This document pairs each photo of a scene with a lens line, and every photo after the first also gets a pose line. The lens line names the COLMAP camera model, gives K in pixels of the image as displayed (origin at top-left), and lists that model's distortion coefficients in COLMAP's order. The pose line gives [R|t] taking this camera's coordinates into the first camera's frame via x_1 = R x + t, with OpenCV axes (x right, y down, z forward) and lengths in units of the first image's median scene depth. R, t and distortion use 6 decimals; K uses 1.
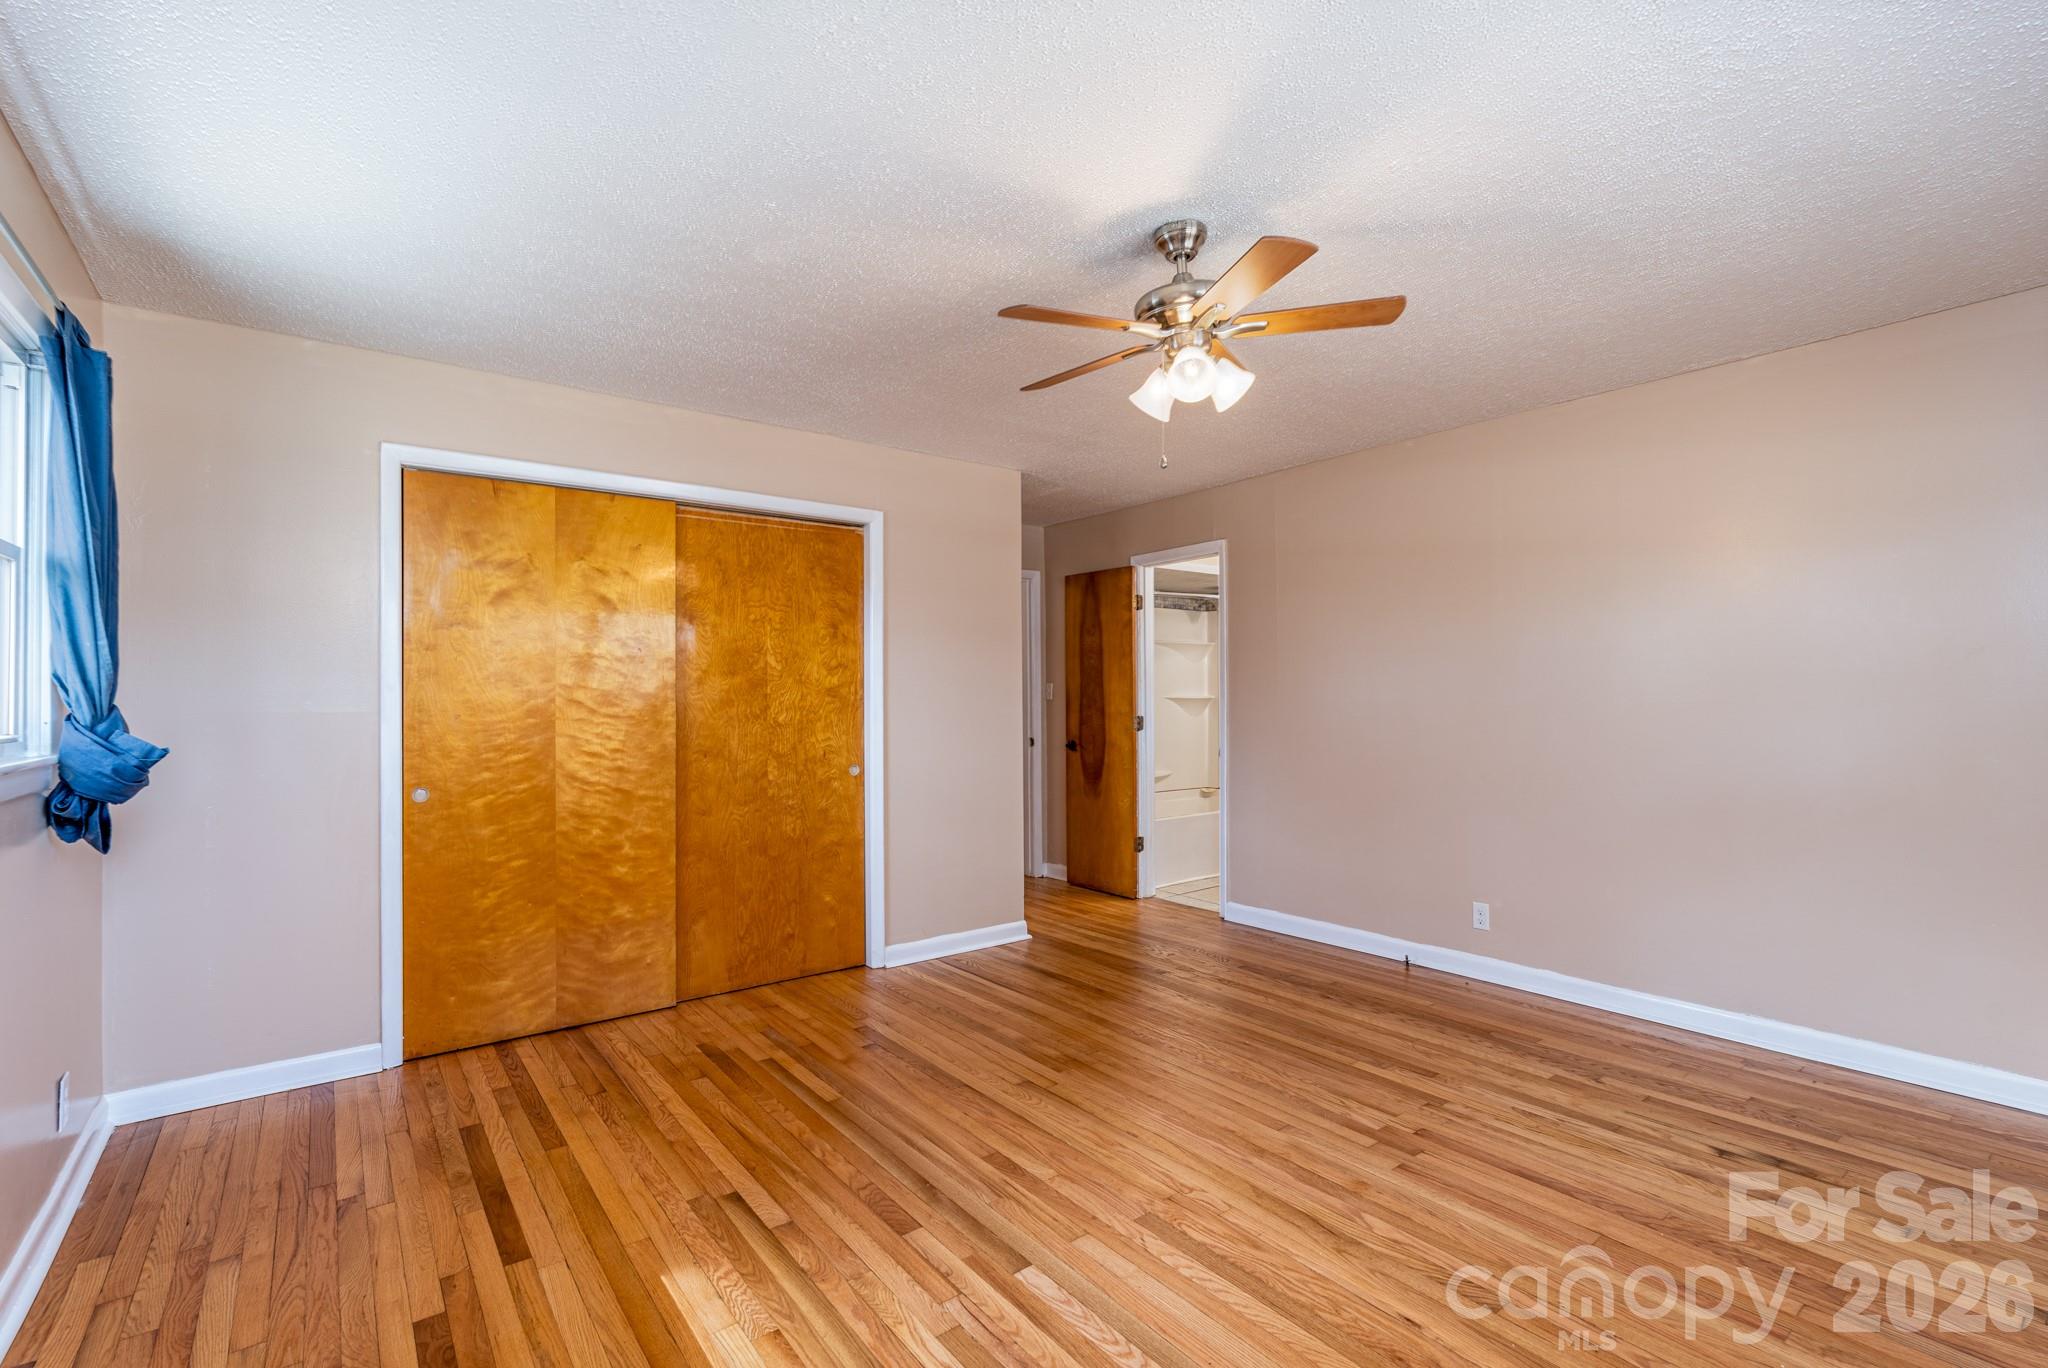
lens RADIAL K [[914.4, 0, 1023.2], [0, 914.4, 687.3], [0, 0, 1]] dist [-0.003322, 0.000176]
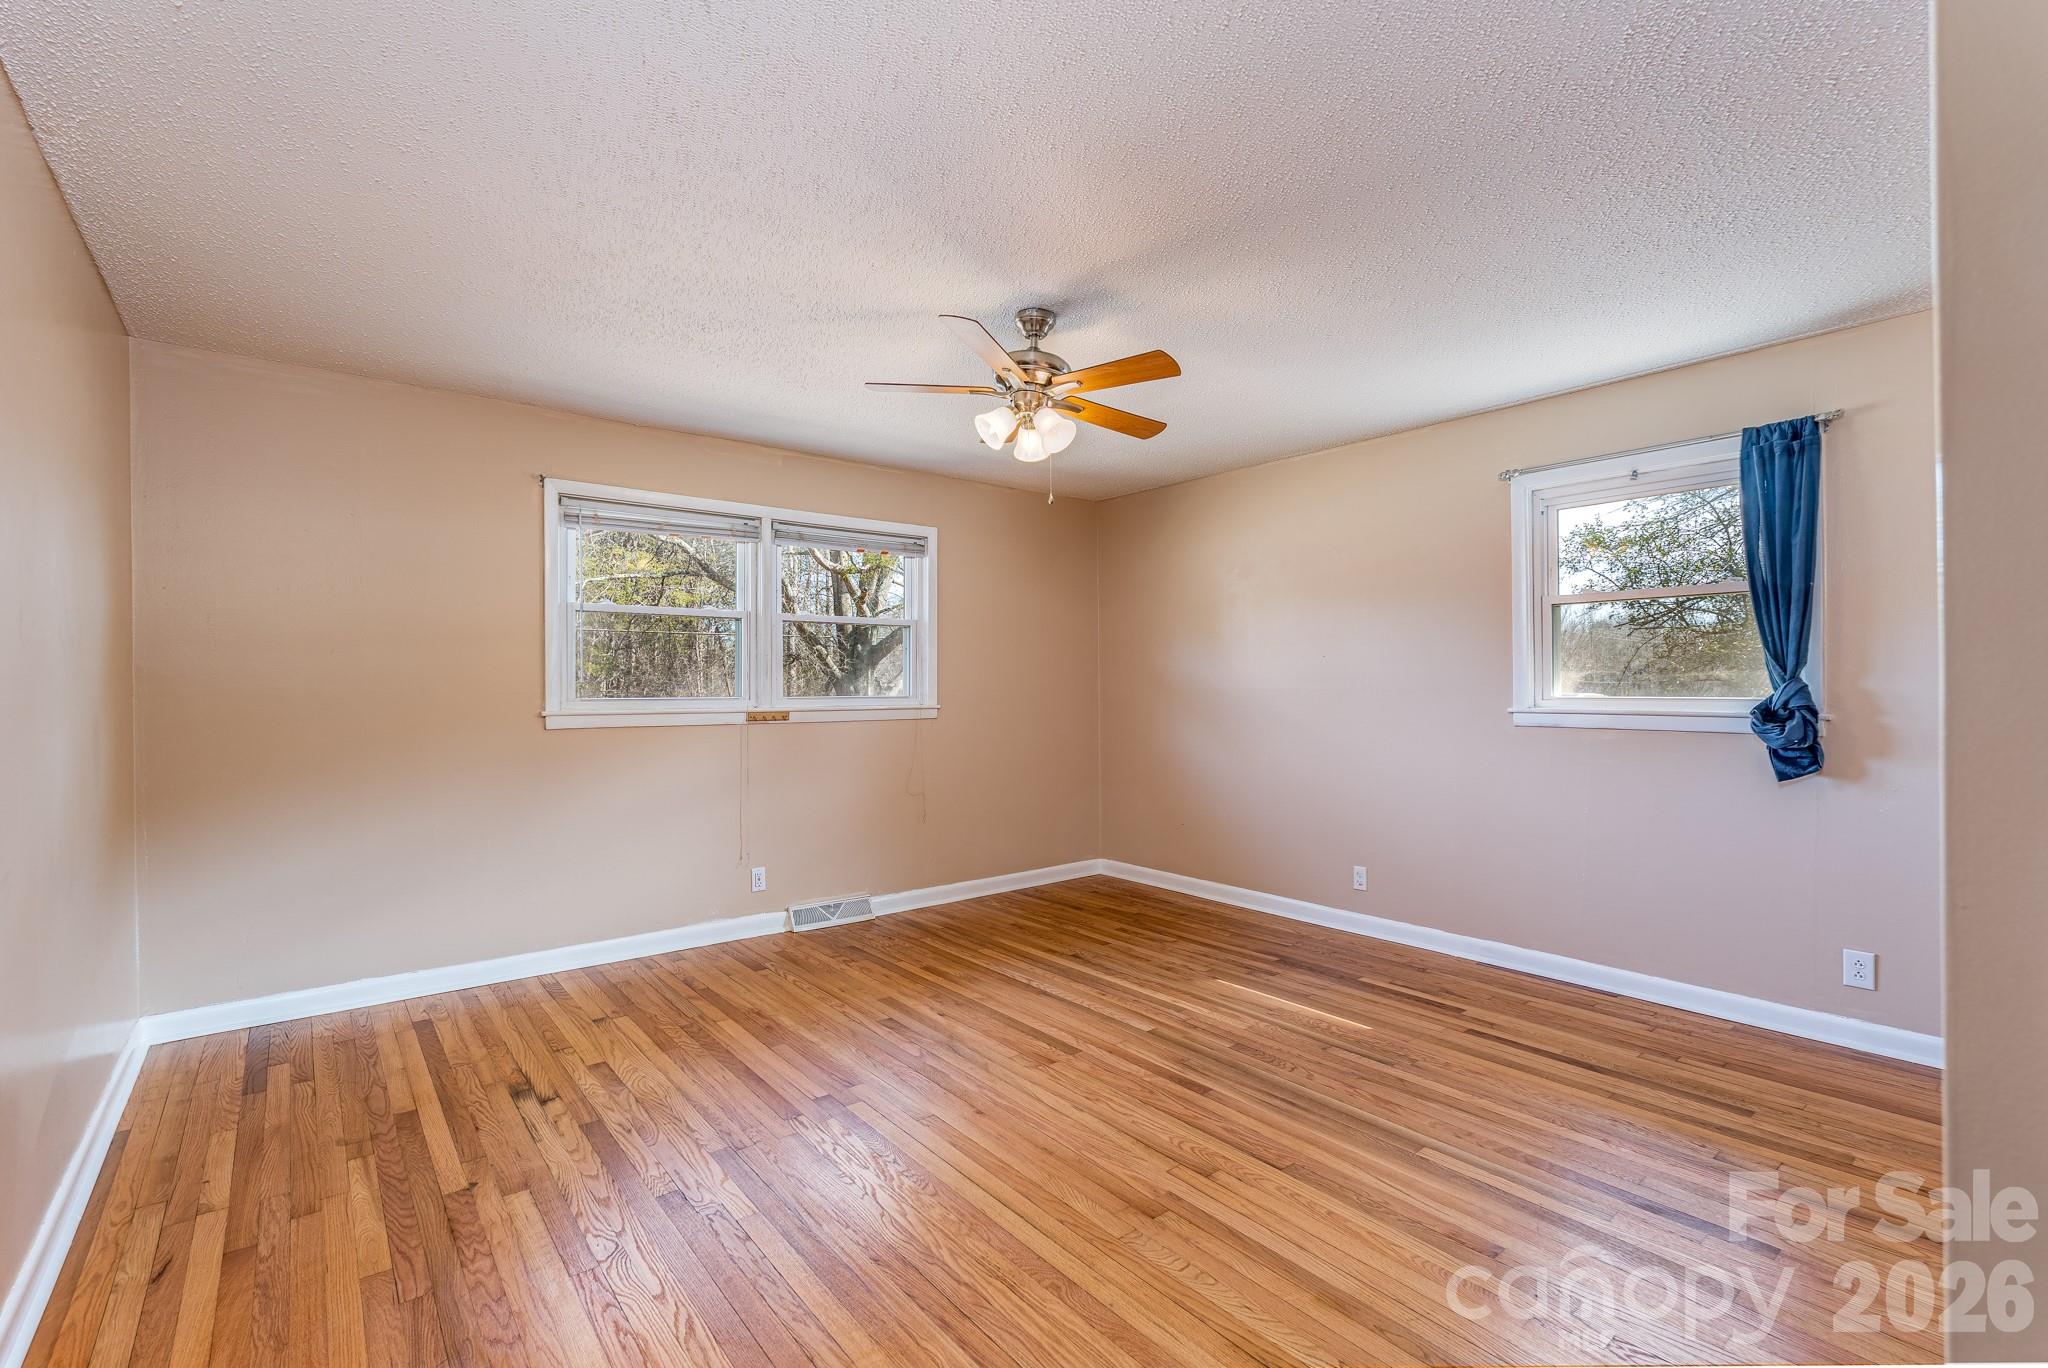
lens RADIAL K [[914.4, 0, 1024.1], [0, 914.4, 683.3], [0, 0, 1]] dist [-0.003322, 0.000176]
pose [[-0.999782, 0.009464, -0.018623, 0.216258], [0.009492, 0.999954, -0.001431, 0.012290], [0.018609, -0.001607, -0.999826, 2.240593]]
